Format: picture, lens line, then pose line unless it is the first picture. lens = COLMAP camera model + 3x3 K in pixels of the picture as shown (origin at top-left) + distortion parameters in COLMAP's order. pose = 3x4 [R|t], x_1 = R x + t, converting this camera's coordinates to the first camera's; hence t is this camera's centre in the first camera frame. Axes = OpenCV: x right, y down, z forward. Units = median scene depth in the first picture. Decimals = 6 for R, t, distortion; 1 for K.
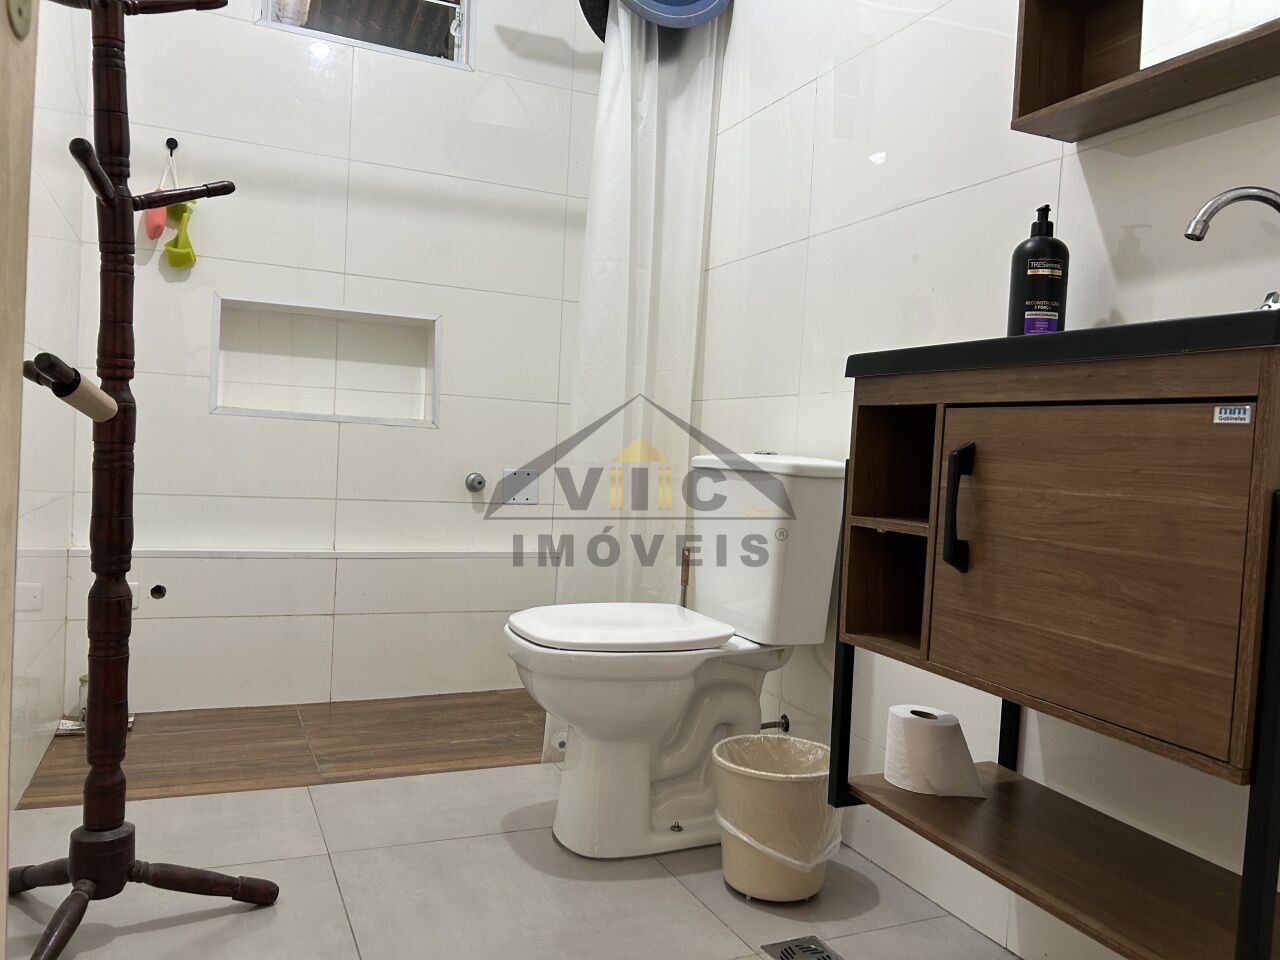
lens RADIAL K [[961.6, 0, 644.2], [0, 961.6, 478.1], [0, 0, 1]] dist [0.053095, -0.062928]
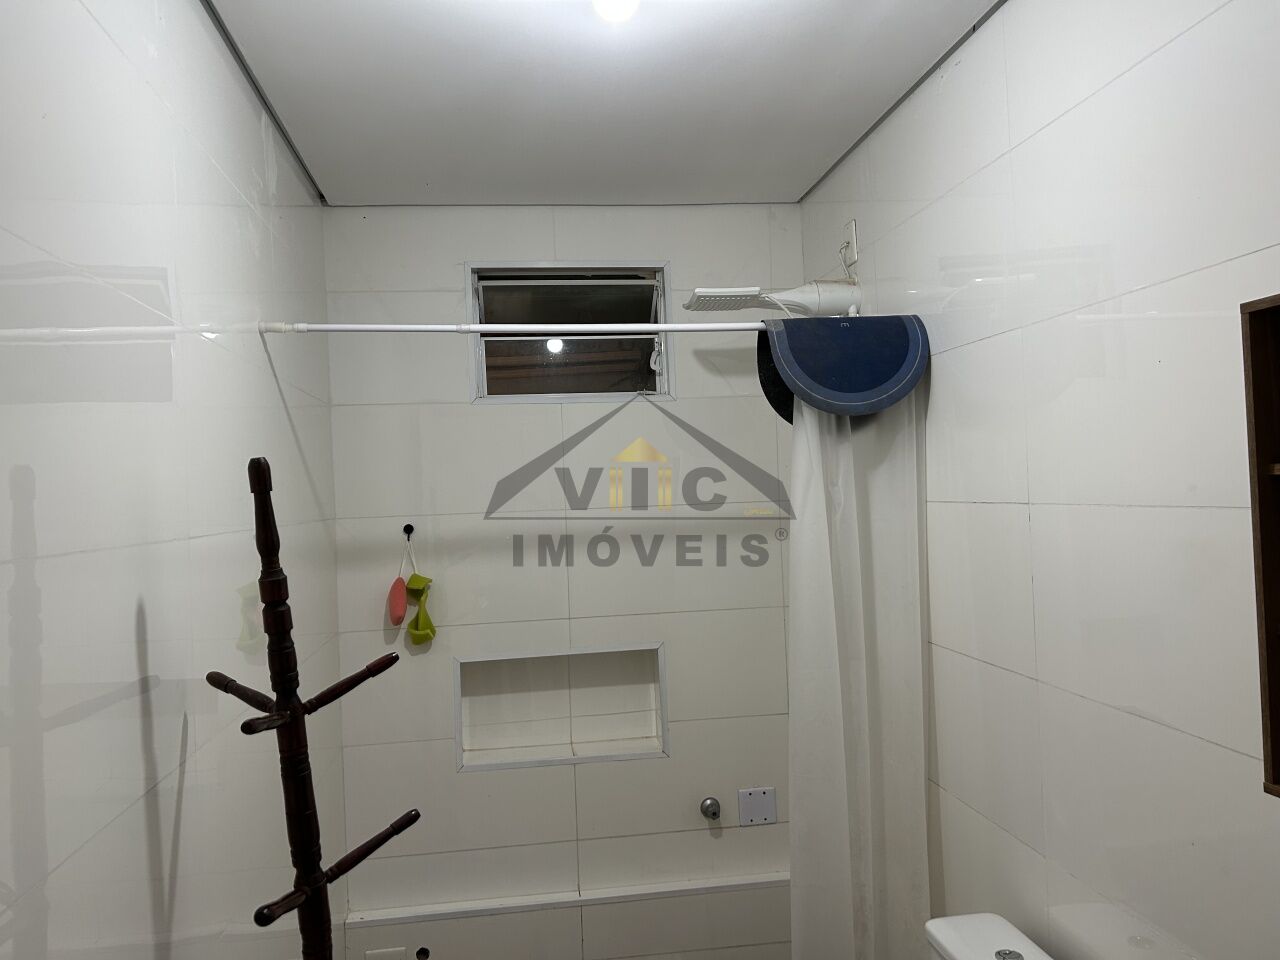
lens RADIAL K [[961.6, 0, 643.5], [0, 961.6, 485.1], [0, 0, 1]] dist [0.053095, -0.062928]
pose [[0.956539, -0.088224, -0.277940, 0.069792], [0.078732, 0.995873, -0.045151, -0.326833], [0.280776, 0.021306, 0.959537, 0.039518]]
